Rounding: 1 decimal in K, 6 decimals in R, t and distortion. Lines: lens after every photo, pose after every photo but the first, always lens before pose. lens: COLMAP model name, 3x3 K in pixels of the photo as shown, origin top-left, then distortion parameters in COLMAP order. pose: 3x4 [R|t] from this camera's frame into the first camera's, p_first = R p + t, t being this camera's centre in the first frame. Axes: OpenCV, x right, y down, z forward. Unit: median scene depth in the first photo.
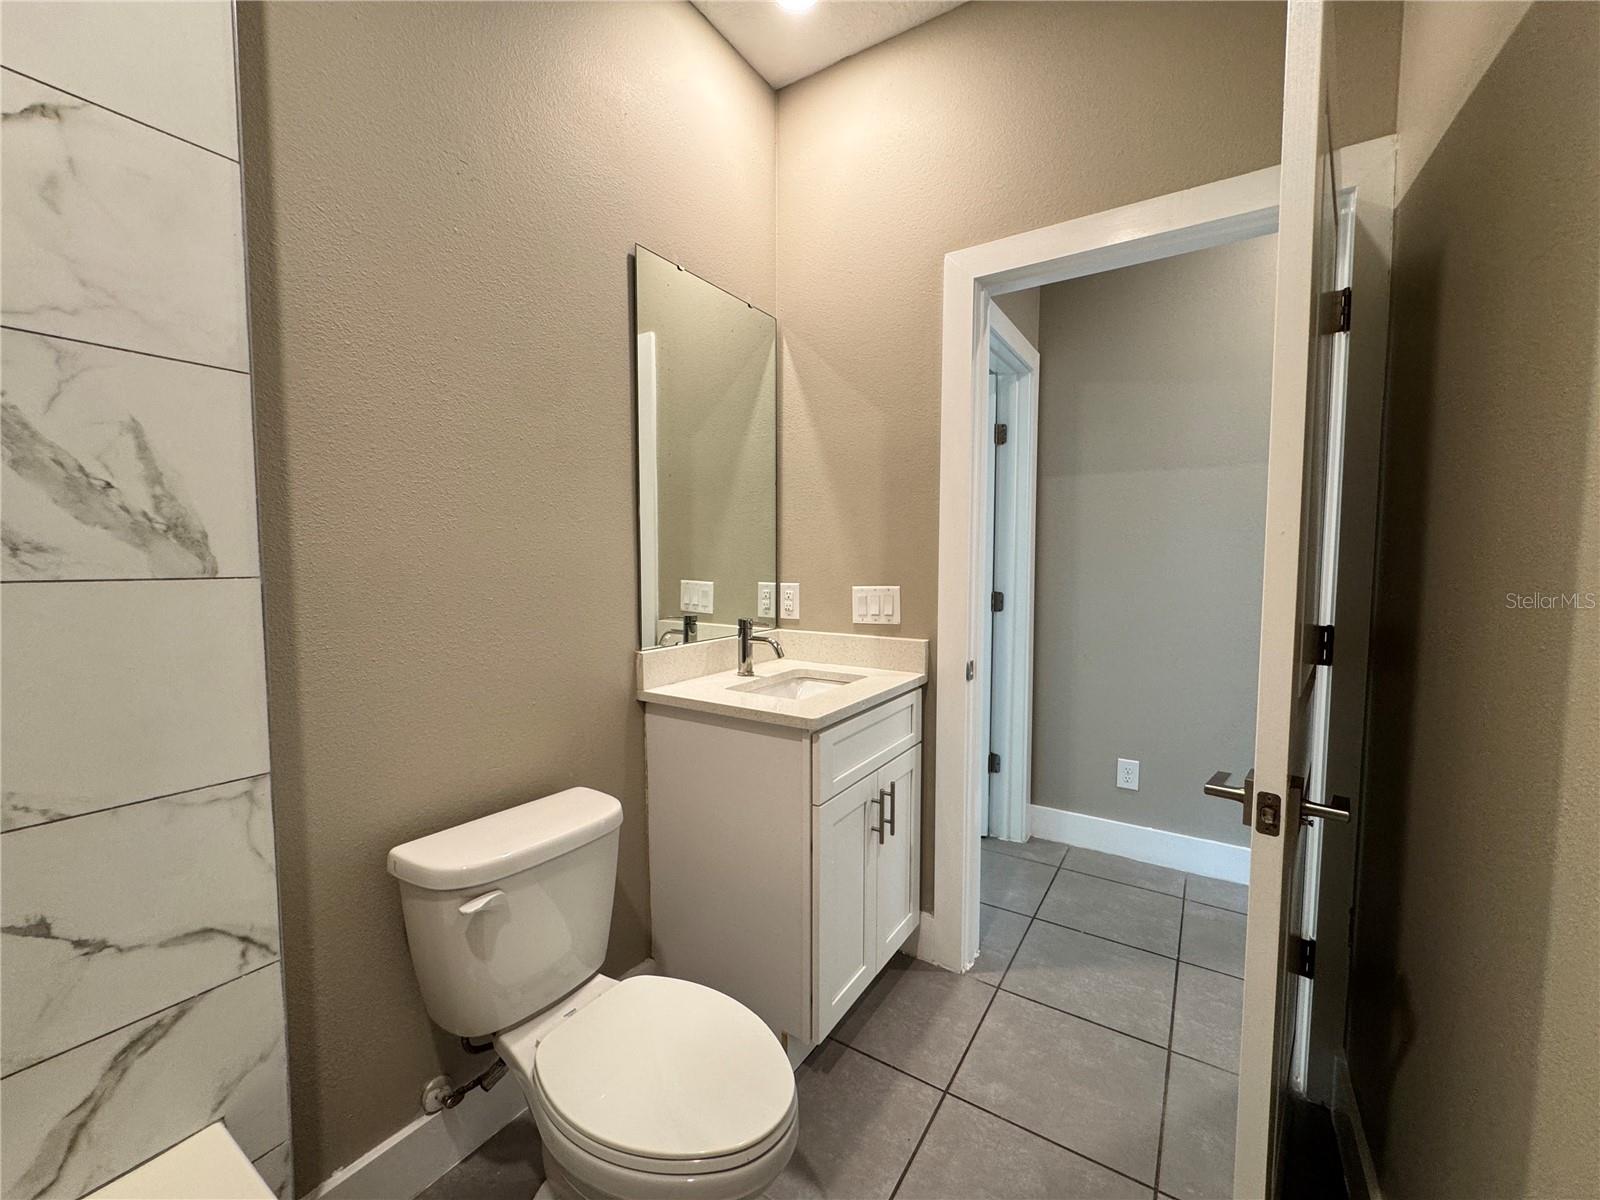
lens RADIAL K [[642.5, 0, 799.5], [0, 642.5, 600.3], [0, 0, 1]] dist [-0.003918, 0.000758]
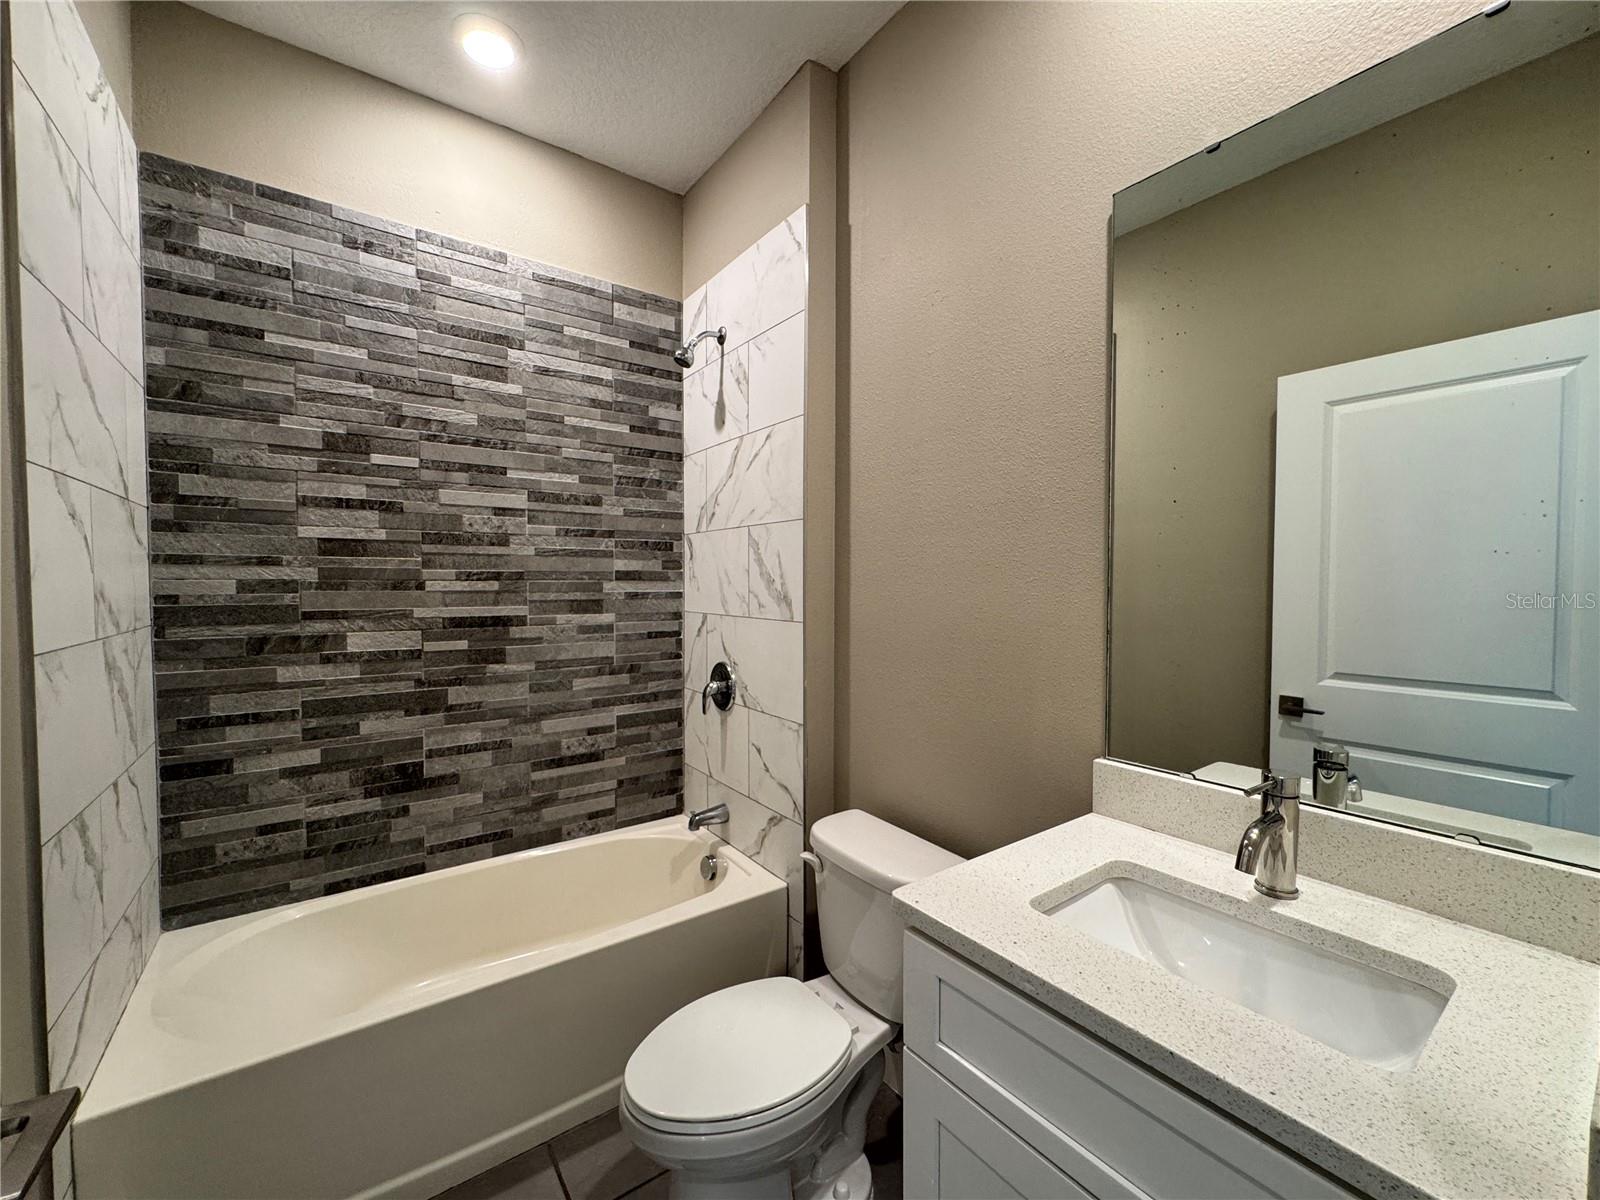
lens RADIAL K [[642.5, 0, 799.5], [0, 642.5, 600.3], [0, 0, 1]] dist [-0.003918, 0.000758]
pose [[-0.355393, 0.027318, -0.934318, 1.077140], [-0.059512, 0.996884, 0.051784, -0.224308], [0.932821, 0.074006, -0.352659, 1.852695]]
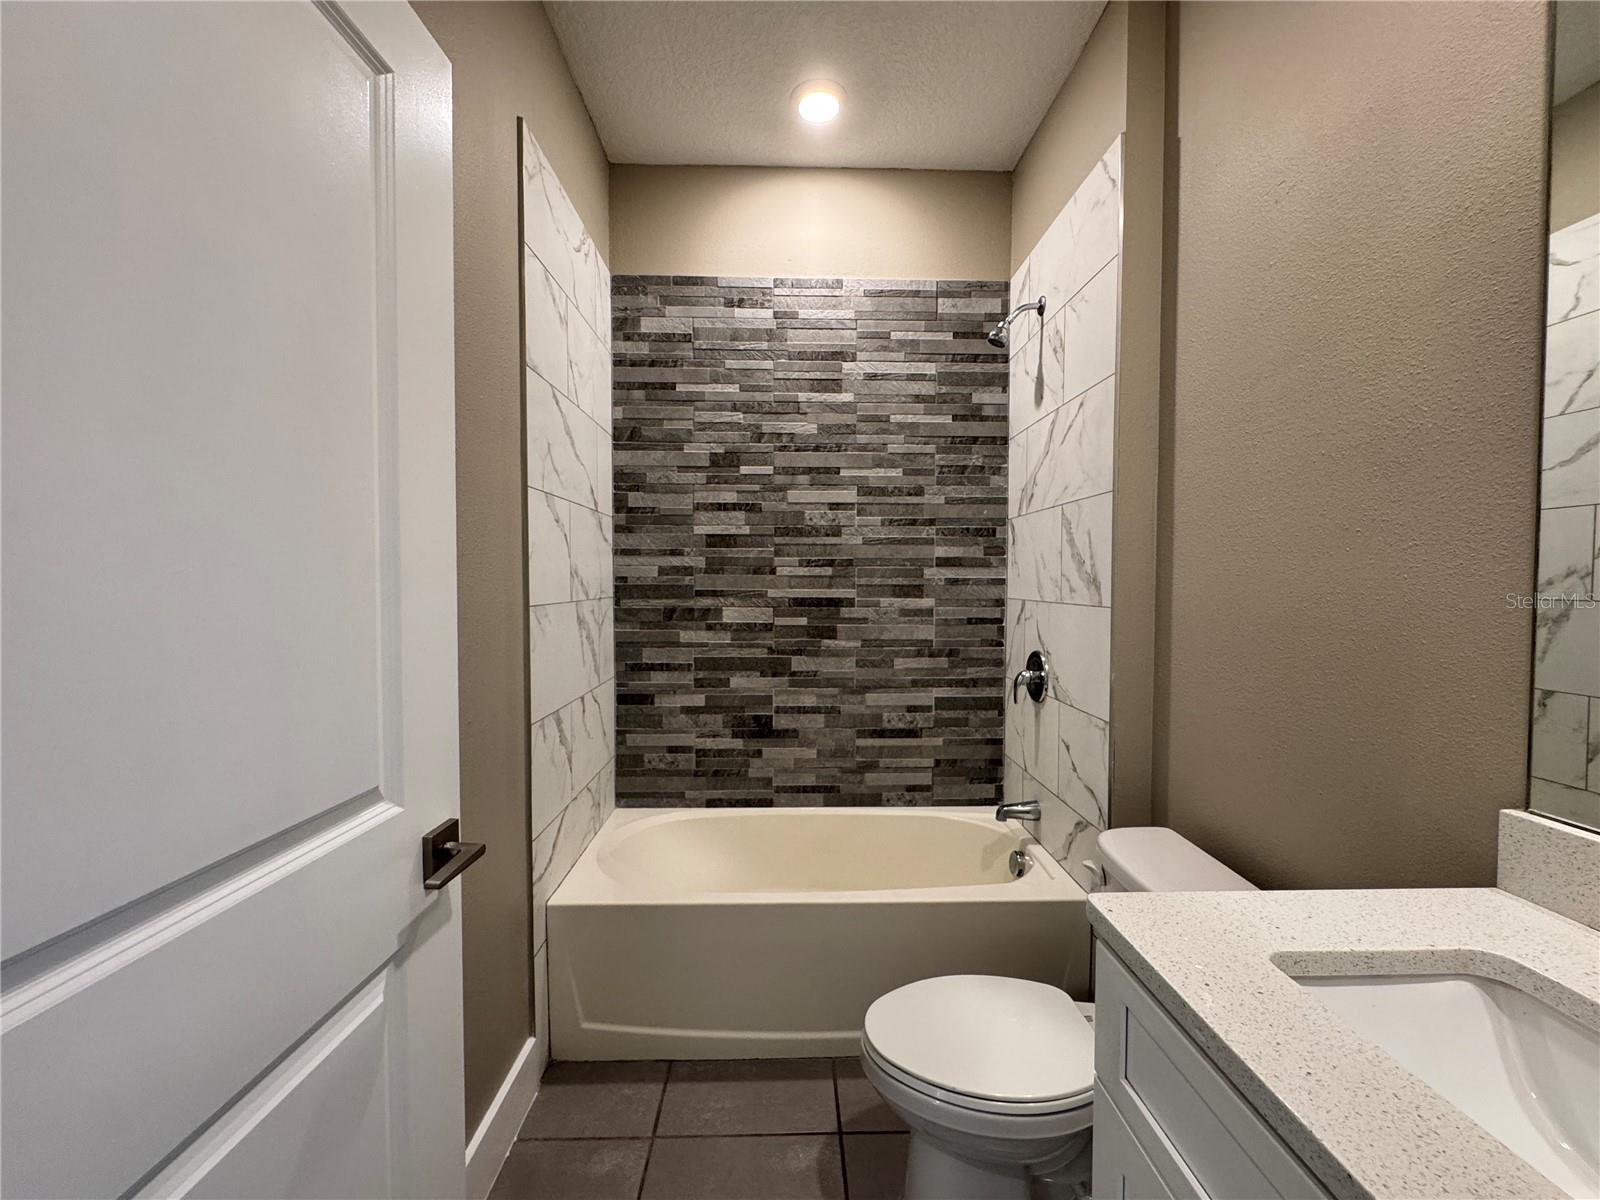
lens RADIAL K [[642.5, 0, 799.5], [0, 642.5, 600.3], [0, 0, 1]] dist [-0.003918, 0.000758]
pose [[-0.822890, 0.016471, -0.567961, 0.910456], [-0.036878, 0.995924, 0.082313, -0.184069], [0.567002, 0.088679, -0.818929, 2.145980]]
